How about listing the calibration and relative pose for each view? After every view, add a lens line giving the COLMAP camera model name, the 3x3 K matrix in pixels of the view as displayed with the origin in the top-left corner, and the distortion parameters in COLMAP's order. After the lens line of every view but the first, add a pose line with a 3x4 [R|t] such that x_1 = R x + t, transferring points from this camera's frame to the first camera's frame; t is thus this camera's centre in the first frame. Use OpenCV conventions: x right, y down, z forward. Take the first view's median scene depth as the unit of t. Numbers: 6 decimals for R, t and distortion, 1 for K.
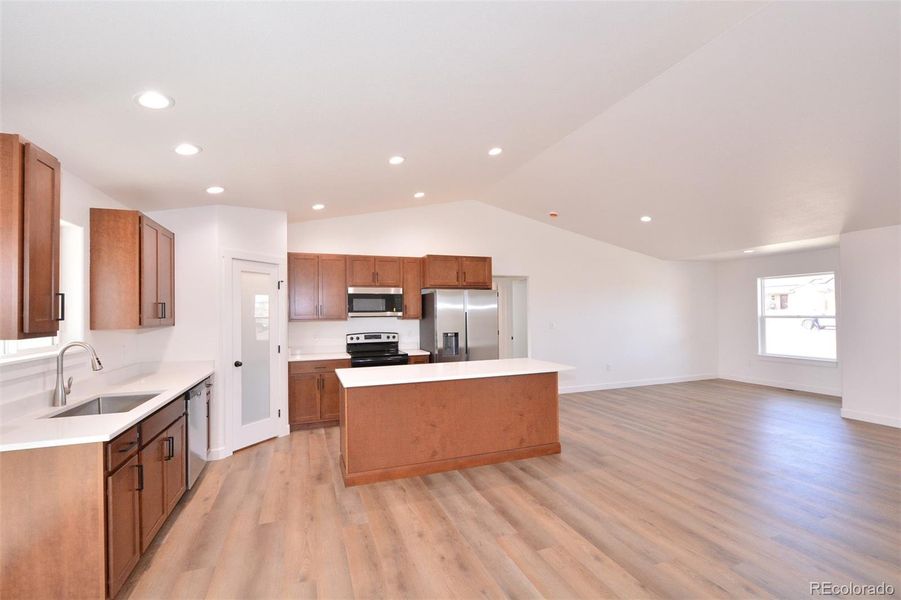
lens RADIAL K [[393.9, 0, 446.5], [0, 393.9, 307.6], [0, 0, 1]] dist [0.005356, -0.004767]
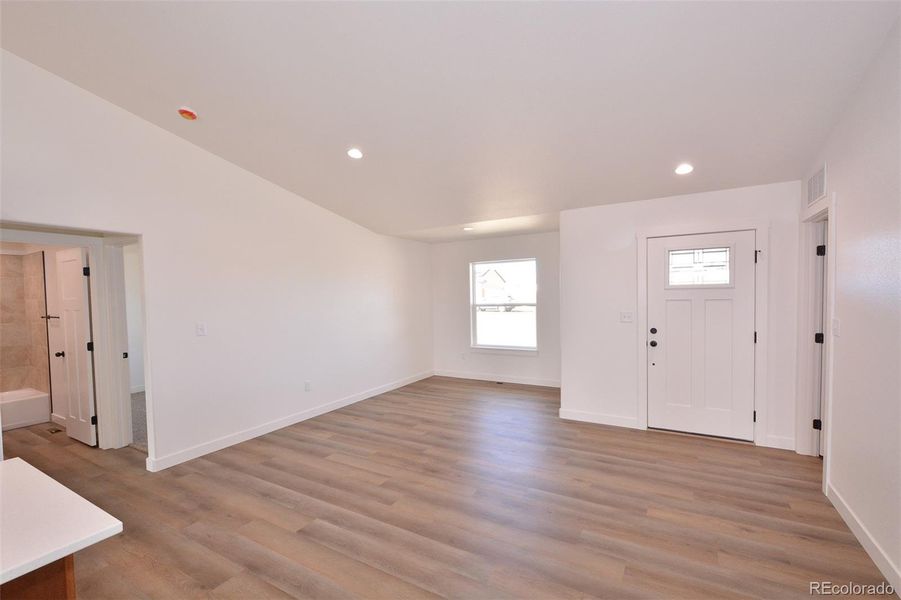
lens RADIAL K [[393.9, 0, 446.5], [0, 393.9, 307.7], [0, 0, 1]] dist [0.005356, -0.004767]
pose [[0.773620, -0.024770, 0.633166, 0.237864], [0.004161, 0.999413, 0.034014, -0.003503], [-0.633637, -0.023679, 0.773268, 0.464156]]
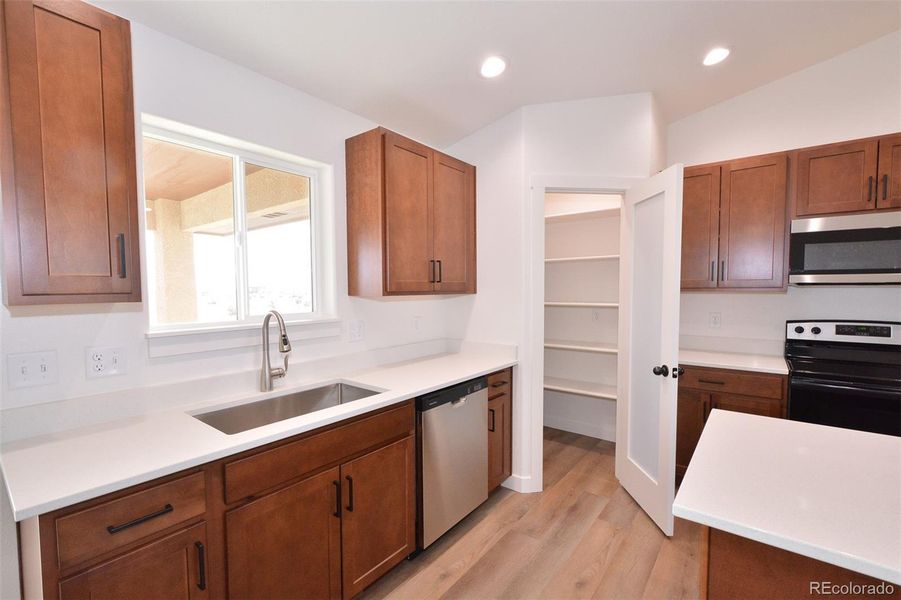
lens RADIAL K [[393.9, 0, 449.9], [0, 393.9, 308.0], [0, 0, 1]] dist [0.005356, -0.004767]
pose [[0.525788, 0.053323, -0.848943, -0.061363], [0.009410, 0.997608, 0.068489, 0.015888], [0.850564, -0.043999, 0.524028, 0.408555]]
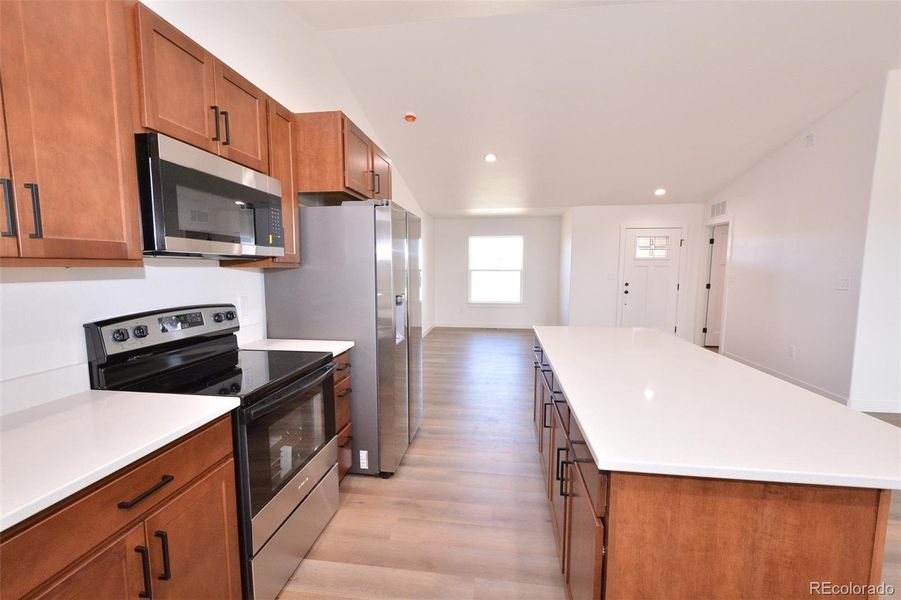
lens RADIAL K [[393.9, 0, 443.3], [0, 393.9, 307.1], [0, 0, 1]] dist [0.005356, -0.004767]
pose [[0.474846, -0.074971, 0.876870, -0.390064], [-0.017270, 0.995379, 0.094455, 0.031474], [-0.879900, -0.059995, 0.471357, 0.716133]]
